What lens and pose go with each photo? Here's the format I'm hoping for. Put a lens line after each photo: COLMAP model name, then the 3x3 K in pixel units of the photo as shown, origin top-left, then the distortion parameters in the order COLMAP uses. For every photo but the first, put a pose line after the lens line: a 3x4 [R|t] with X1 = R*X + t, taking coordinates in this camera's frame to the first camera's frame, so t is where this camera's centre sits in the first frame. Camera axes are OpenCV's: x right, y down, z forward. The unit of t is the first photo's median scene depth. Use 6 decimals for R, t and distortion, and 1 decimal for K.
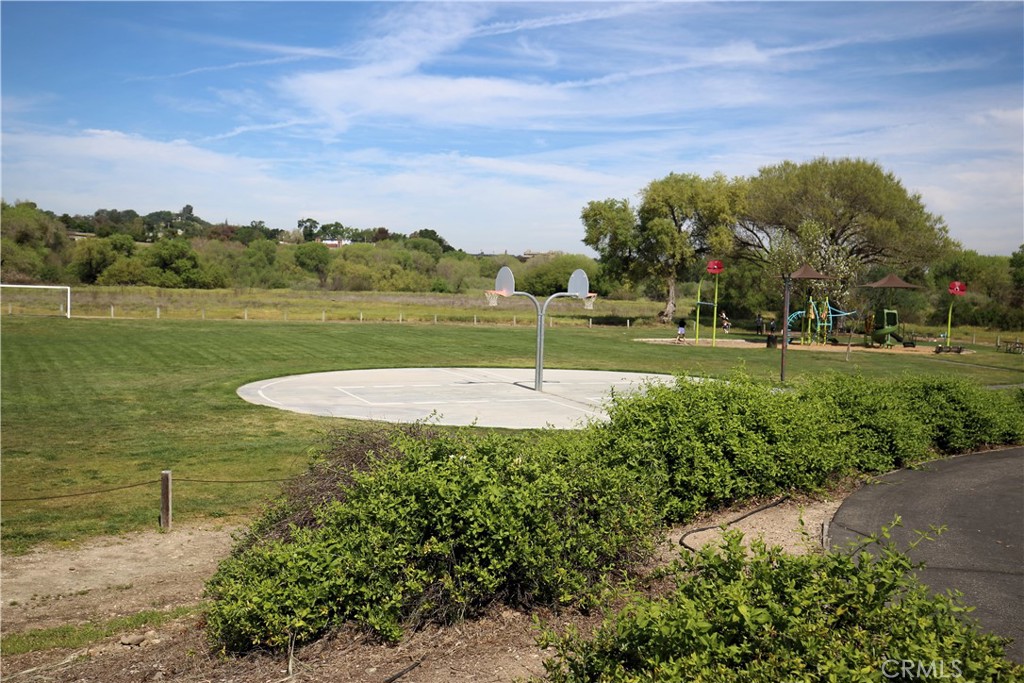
lens RADIAL K [[1011.6, 0, 512.0], [0, 1011.6, 341.5], [0, 0, 1]] dist [0.018948, 0.016205]
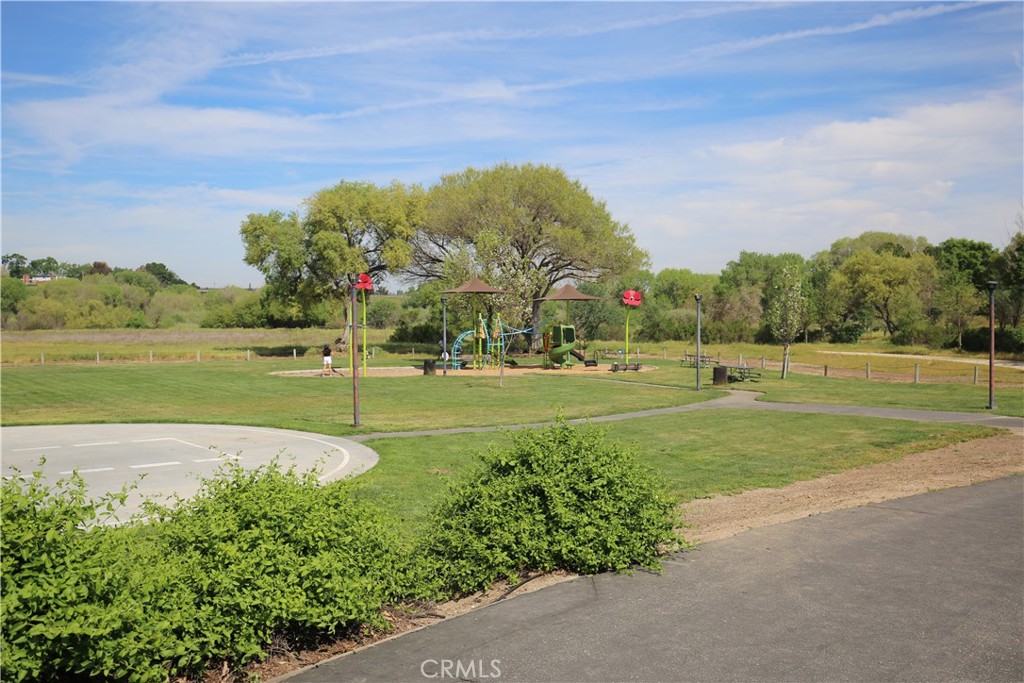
lens RADIAL K [[1011.6, 0, 512.0], [0, 1011.6, 341.5], [0, 0, 1]] dist [0.018948, 0.016205]
pose [[0.970984, -0.040745, 0.235649, 0.088152], [0.047831, 0.998557, -0.024430, 0.001735], [-0.234314, 0.034993, 0.971531, 0.114597]]
